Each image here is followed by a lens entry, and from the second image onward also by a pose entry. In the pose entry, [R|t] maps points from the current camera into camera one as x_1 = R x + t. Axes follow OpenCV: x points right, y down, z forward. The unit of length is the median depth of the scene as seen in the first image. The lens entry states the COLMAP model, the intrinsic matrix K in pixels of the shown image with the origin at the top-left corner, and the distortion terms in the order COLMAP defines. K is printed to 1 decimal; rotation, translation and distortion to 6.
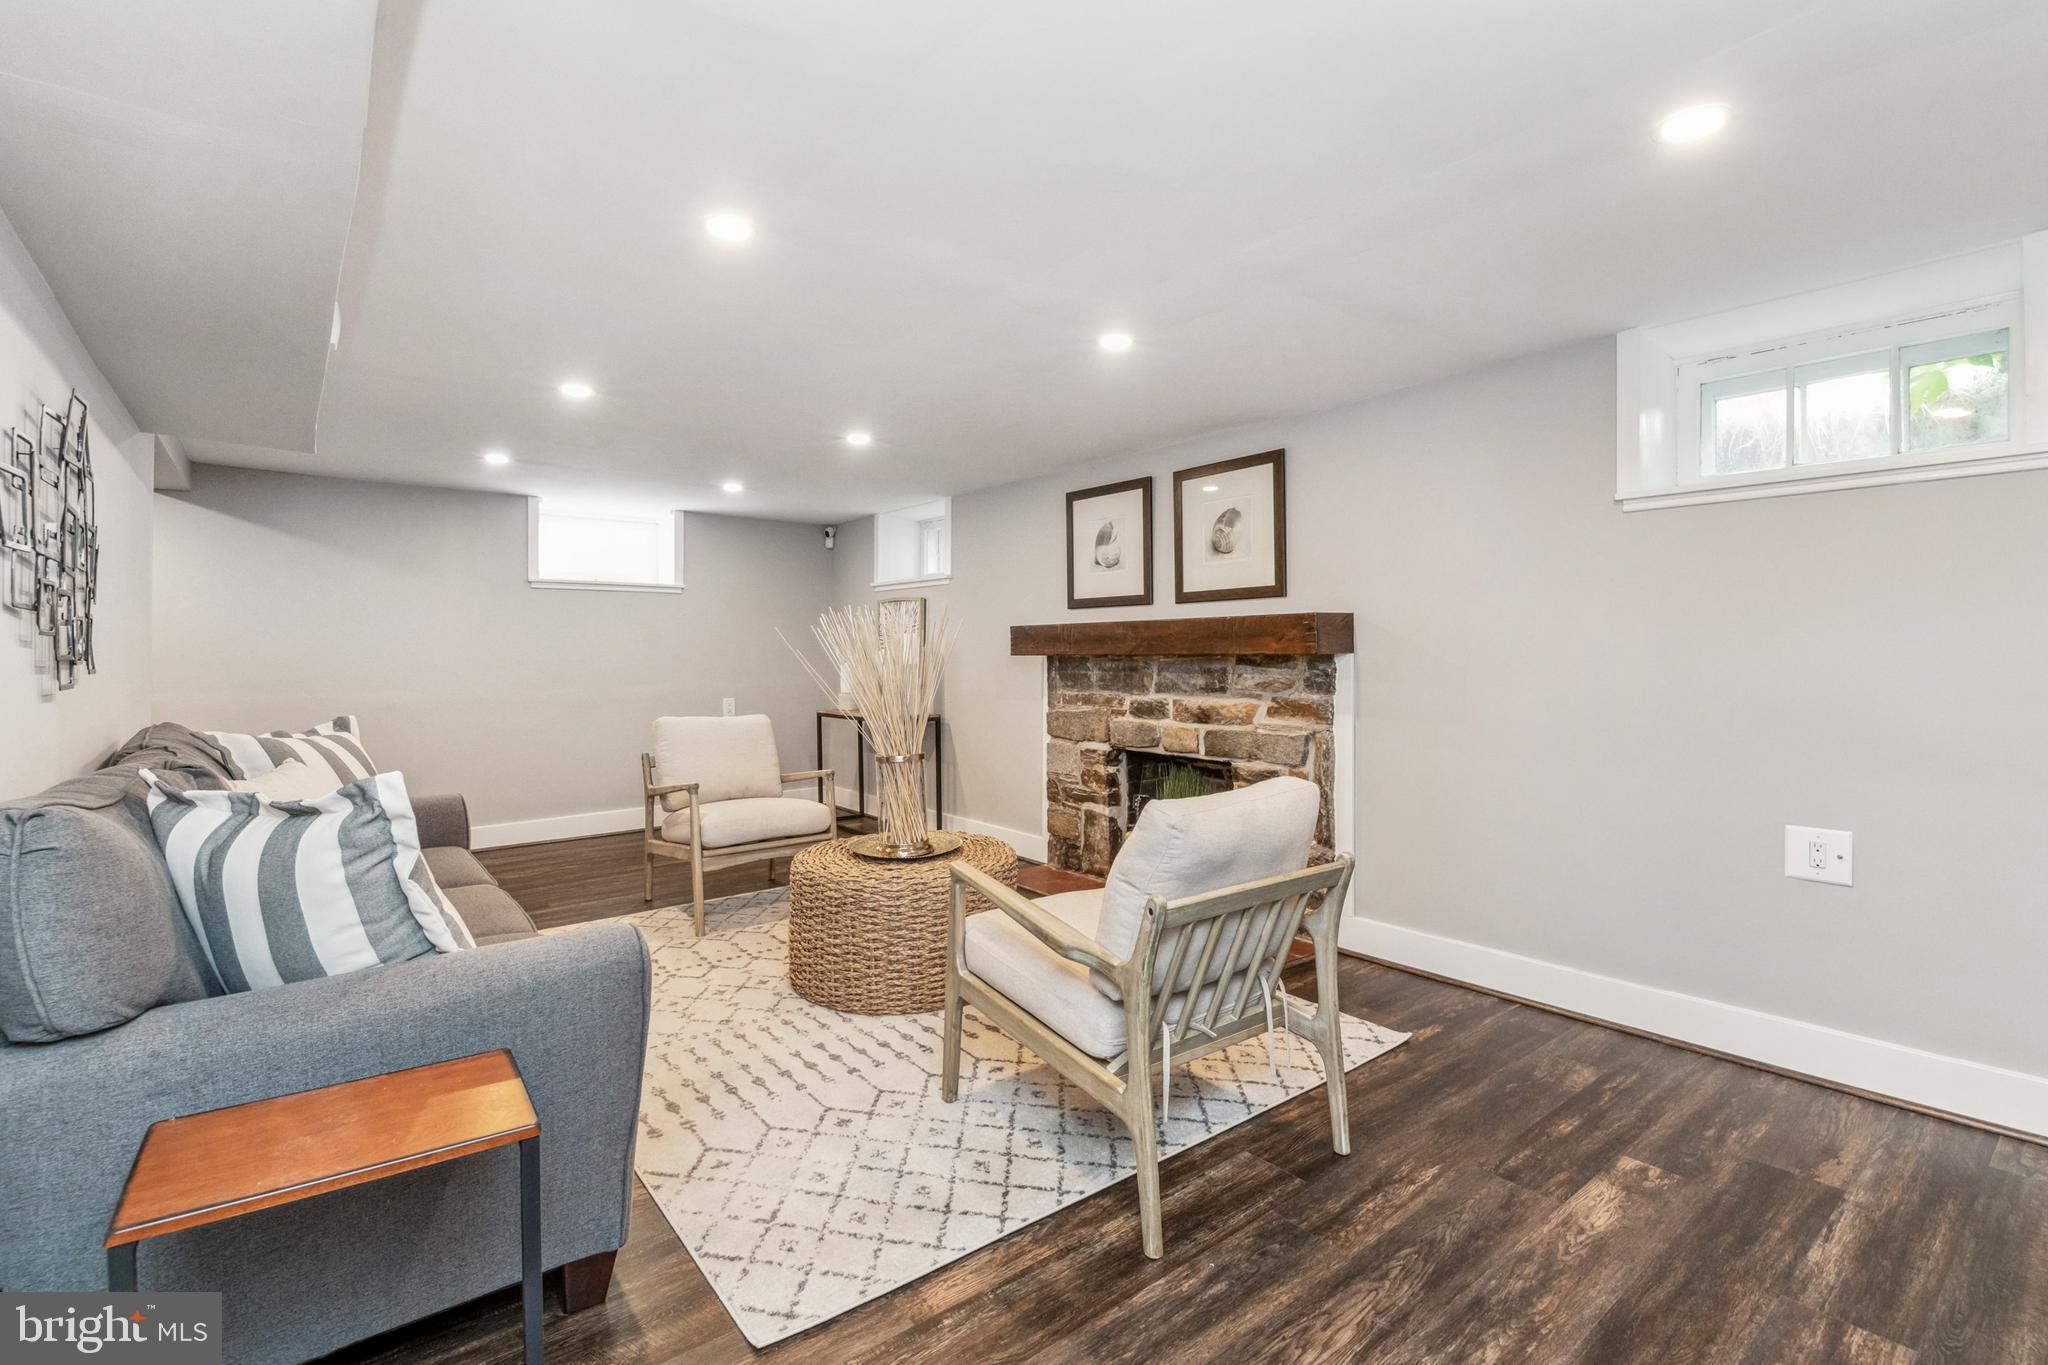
lens RADIAL K [[909.0, 0, 1026.2], [0, 909.0, 672.2], [0, 0, 1]] dist [0.007345, -0.000290]
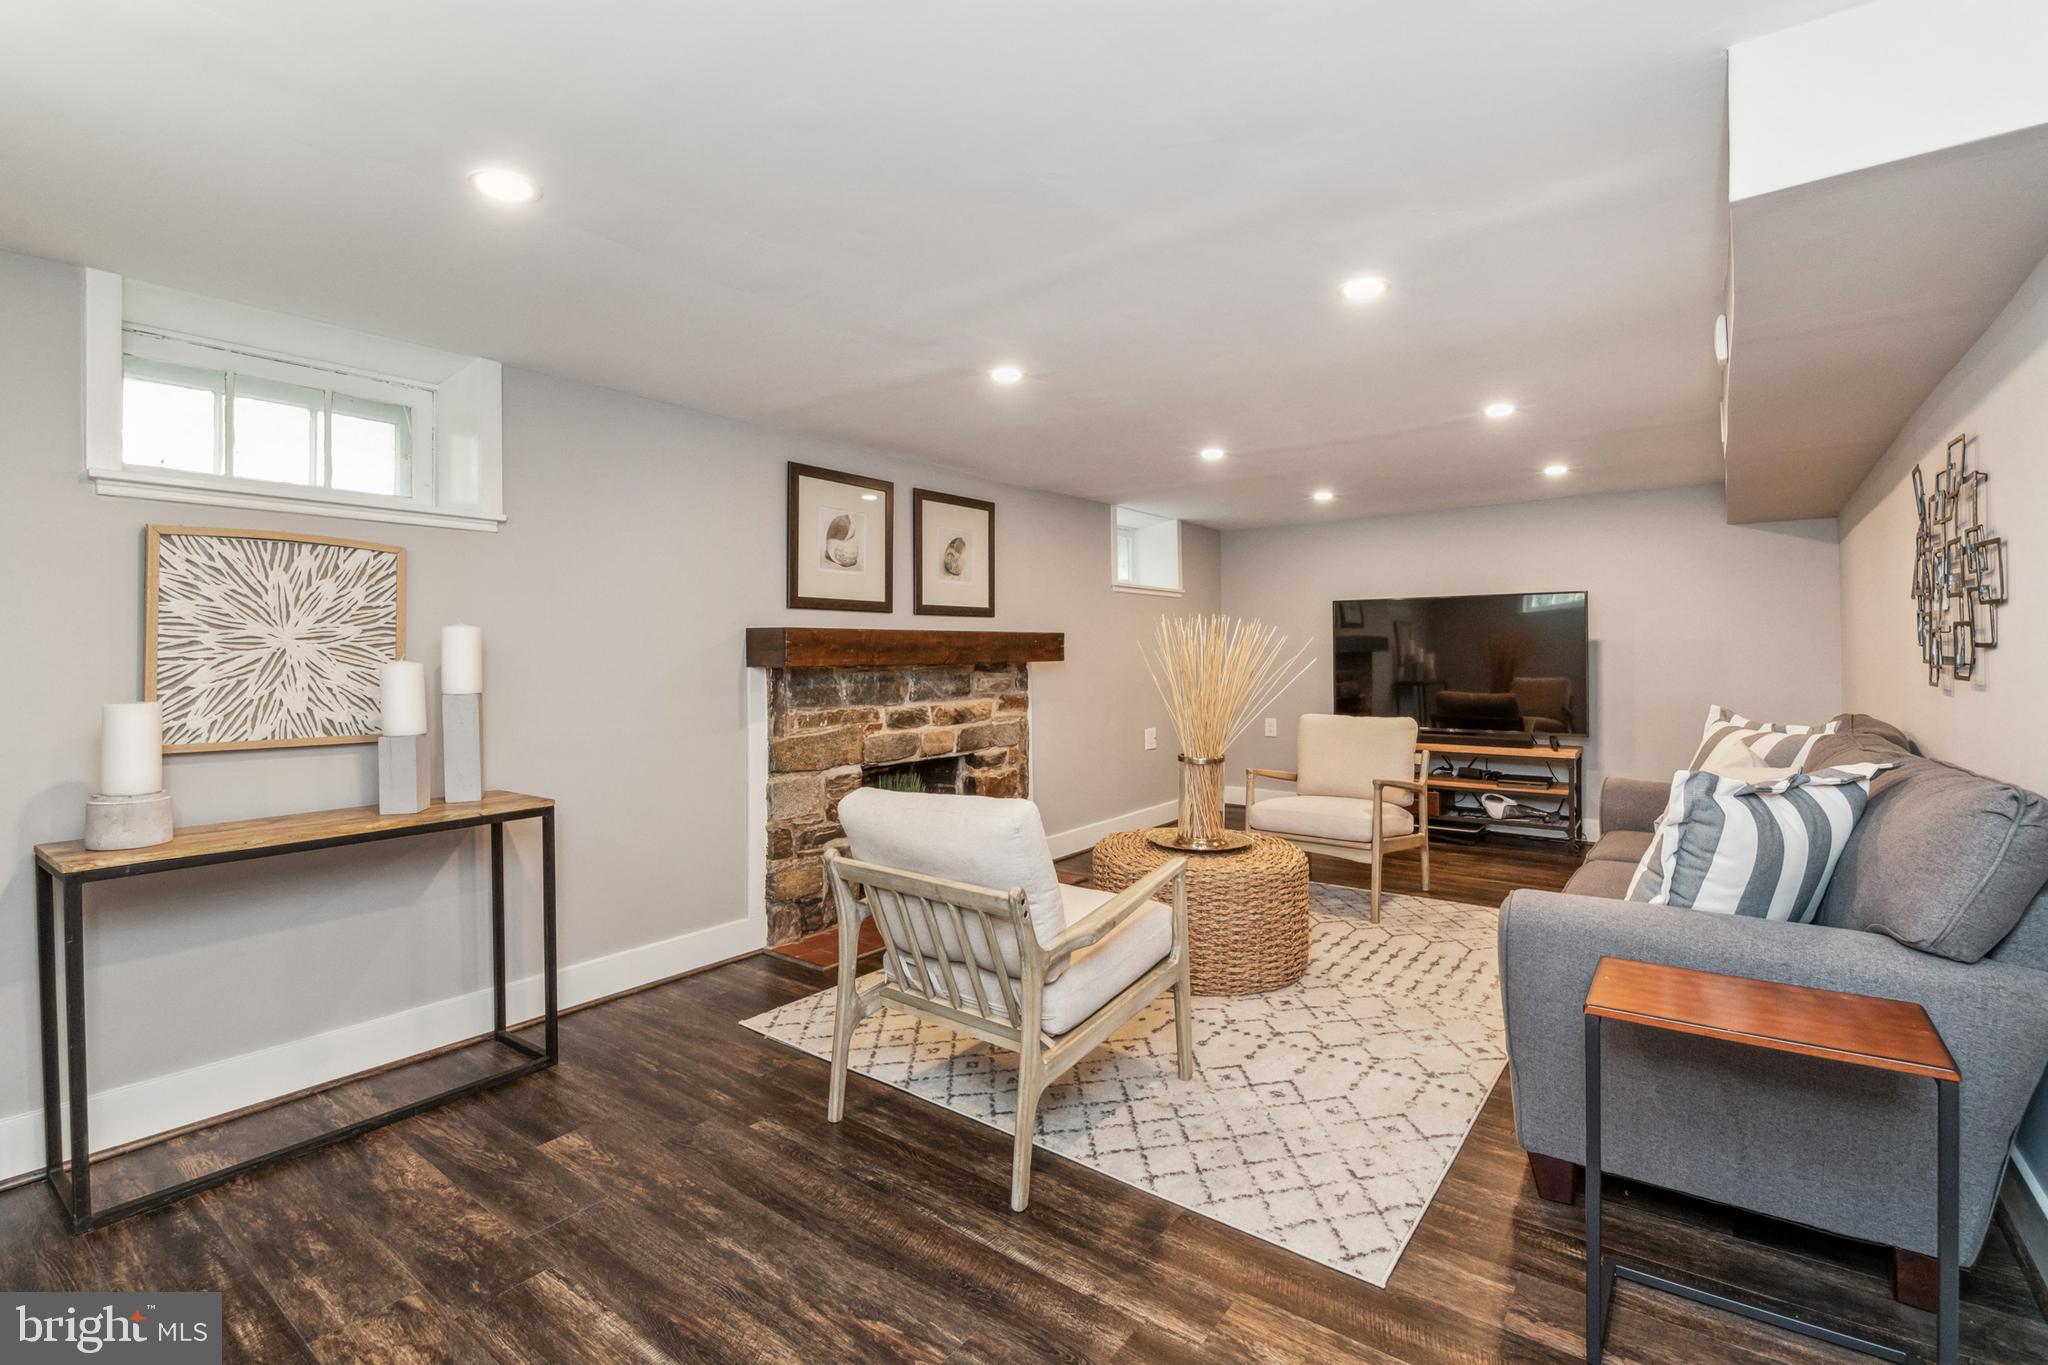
lens RADIAL K [[909.0, 0, 1029.2], [0, 909.0, 667.4], [0, 0, 1]] dist [0.007345, -0.000290]
pose [[-0.236051, -0.006948, 0.971716, -0.883999], [0.031075, 0.999409, 0.014695, -0.026488], [-0.971244, 0.033665, -0.235696, 1.129893]]
